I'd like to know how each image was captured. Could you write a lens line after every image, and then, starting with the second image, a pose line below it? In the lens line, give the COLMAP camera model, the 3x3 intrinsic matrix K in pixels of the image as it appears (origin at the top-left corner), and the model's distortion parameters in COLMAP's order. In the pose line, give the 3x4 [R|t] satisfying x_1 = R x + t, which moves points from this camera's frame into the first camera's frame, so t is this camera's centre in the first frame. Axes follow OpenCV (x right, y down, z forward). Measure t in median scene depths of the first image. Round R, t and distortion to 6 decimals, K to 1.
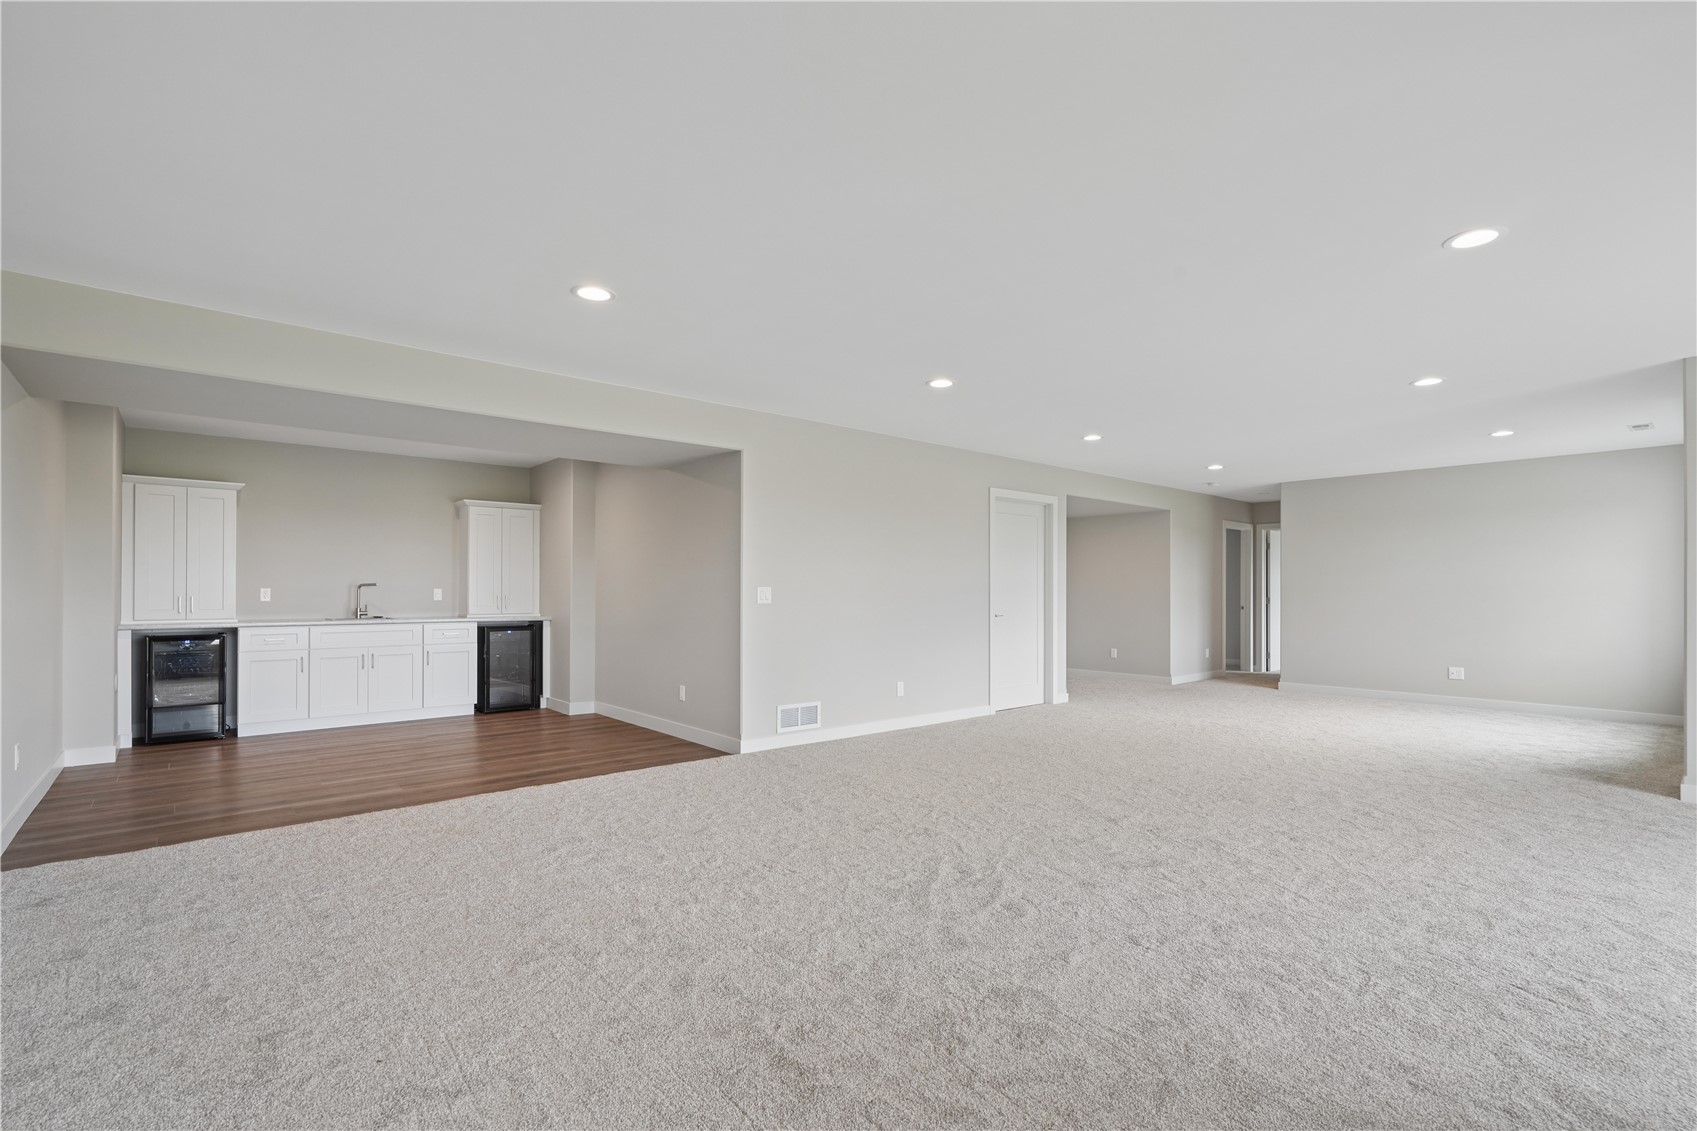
lens RADIAL K [[769.1, 0, 850.7], [0, 769.1, 583.2], [0, 0, 1]] dist [0.003067, -0.000348]
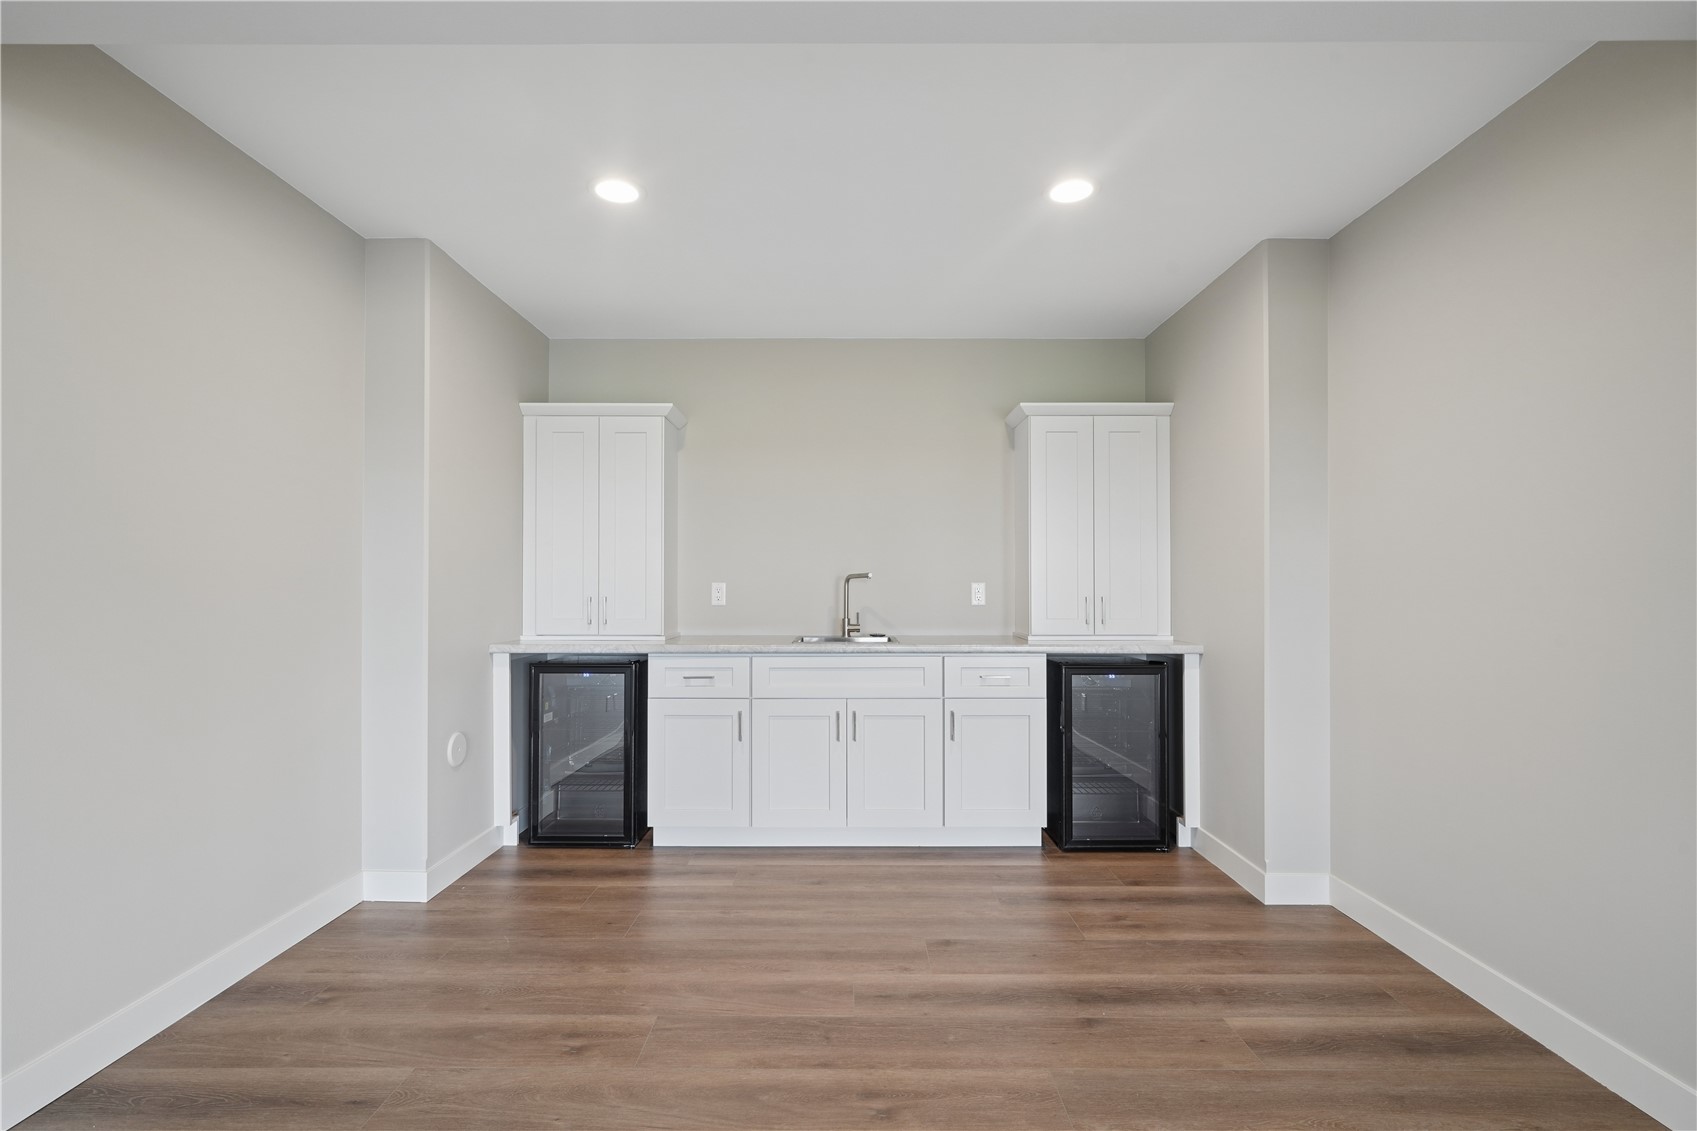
lens RADIAL K [[769.1, 0, 853.0], [0, 769.1, 576.8], [0, 0, 1]] dist [0.003067, -0.000348]
pose [[0.757413, -0.010303, -0.652855, -0.260869], [0.006168, 0.999944, -0.008625, 0.006542], [0.652907, 0.002505, 0.757434, 0.552934]]
